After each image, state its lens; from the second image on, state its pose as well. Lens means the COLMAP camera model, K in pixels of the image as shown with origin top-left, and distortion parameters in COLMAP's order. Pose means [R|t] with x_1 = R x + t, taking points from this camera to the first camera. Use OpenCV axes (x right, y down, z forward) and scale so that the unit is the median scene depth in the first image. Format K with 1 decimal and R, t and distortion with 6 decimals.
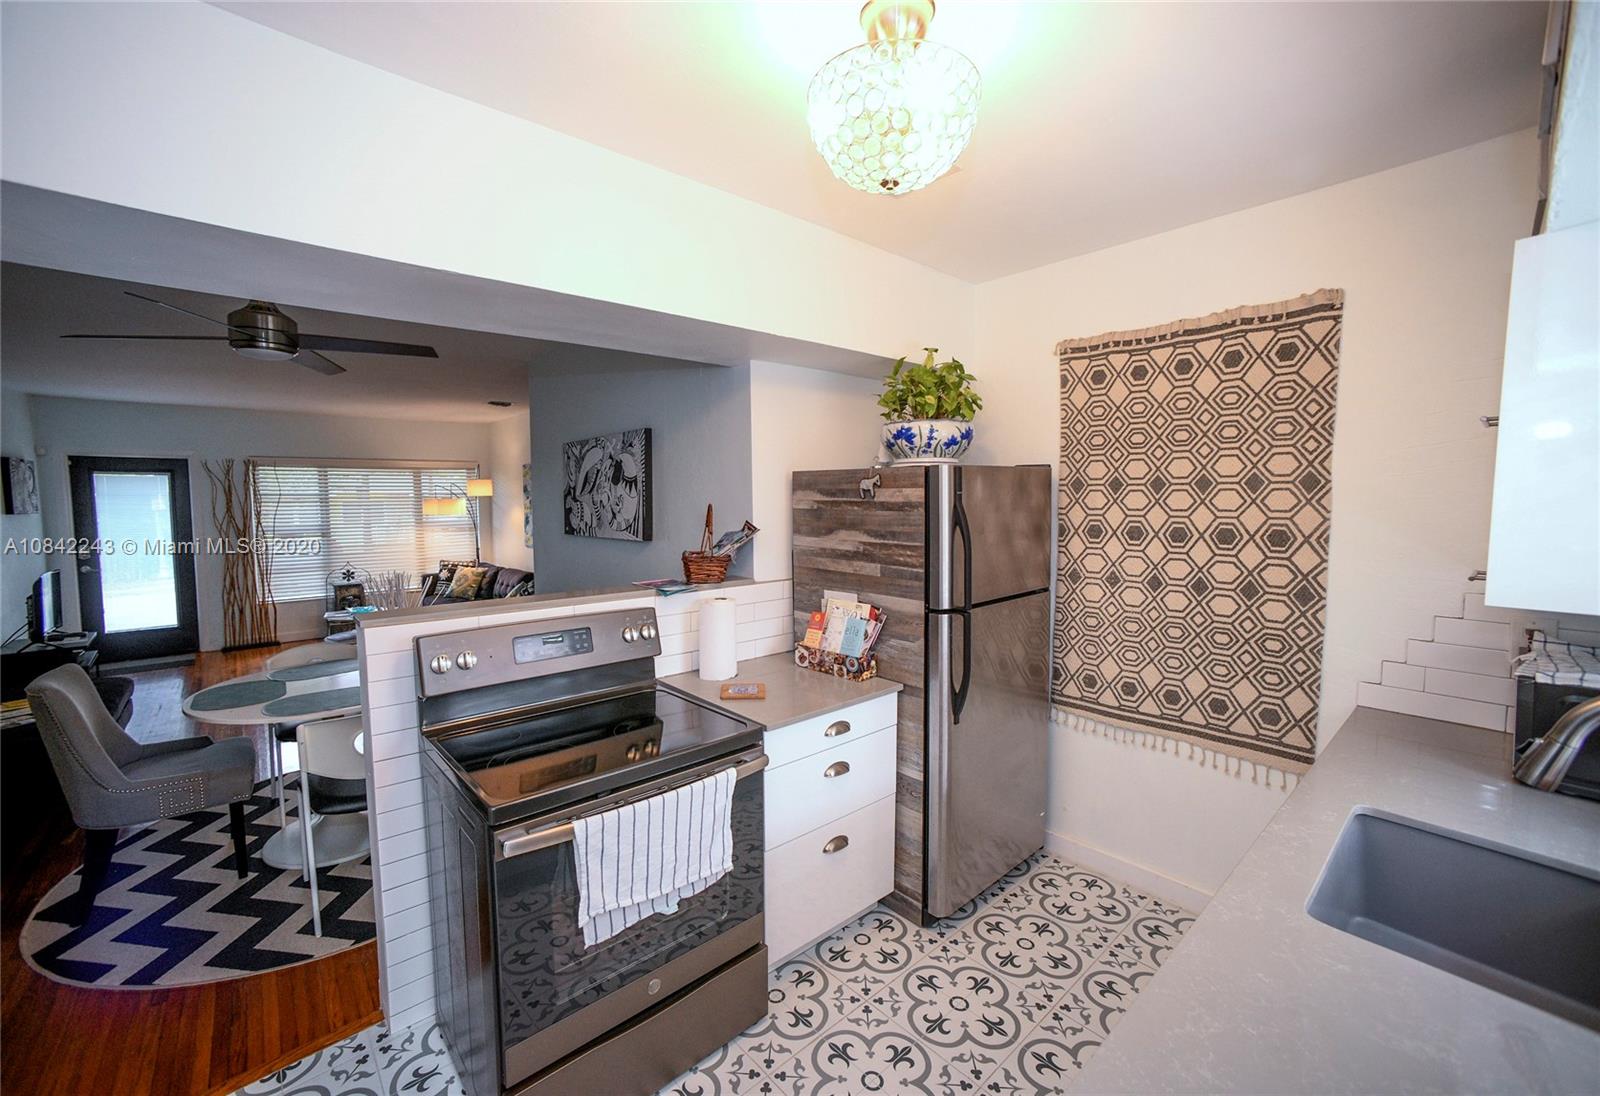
lens RADIAL K [[654.4, 0, 753.5], [0, 654.4, 548.5], [0, 0, 1]] dist [0.002154, 0.000918]
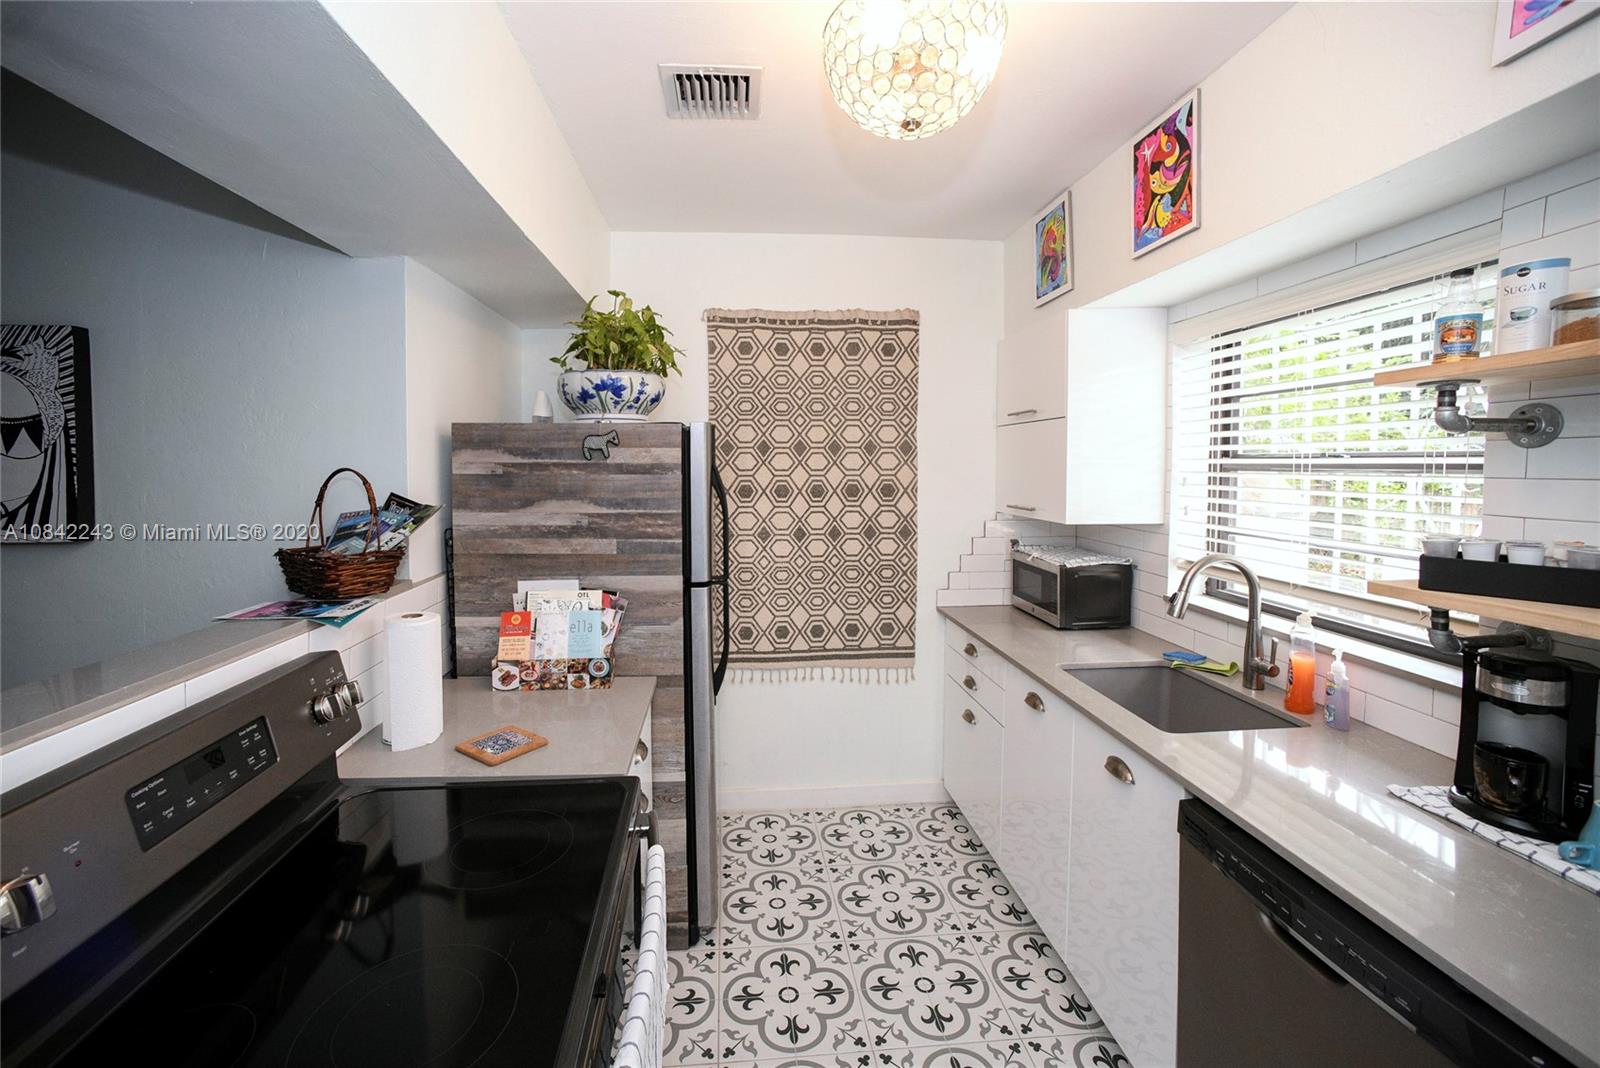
lens RADIAL K [[694.0, 0, 787.9], [0, 694.0, 486.4], [0, 0, 1]] dist [-0.000114, 0.001243]
pose [[0.592198, -0.028928, 0.805273, -0.389601], [0.063493, 0.997923, -0.010844, -0.019376], [-0.803287, 0.057551, 0.592805, 0.306326]]
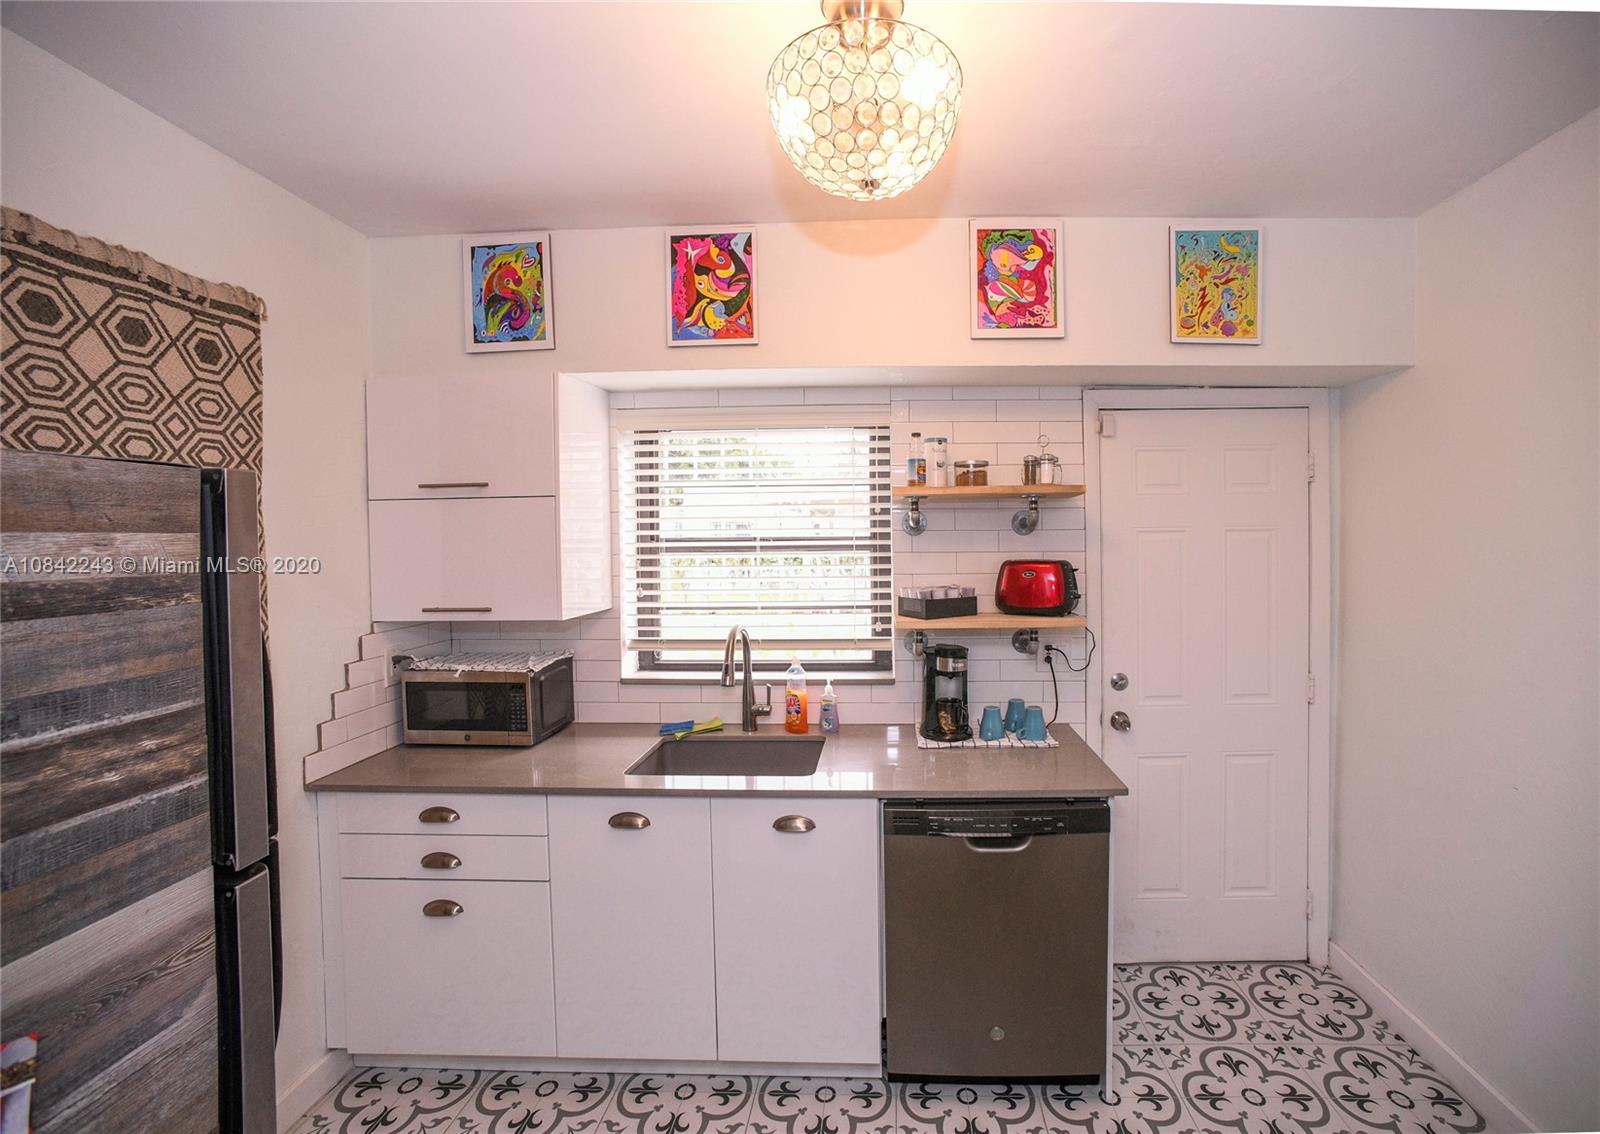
lens RADIAL K [[717.7, 0, 846.3], [0, 717.7, 551.3], [0, 0, 1]] dist [-0.003409, 0.001631]
pose [[-0.724037, -0.009524, 0.689695, -0.220417], [0.064019, 0.994661, 0.080942, -0.086141], [-0.686784, 0.102758, -0.719562, 0.975204]]
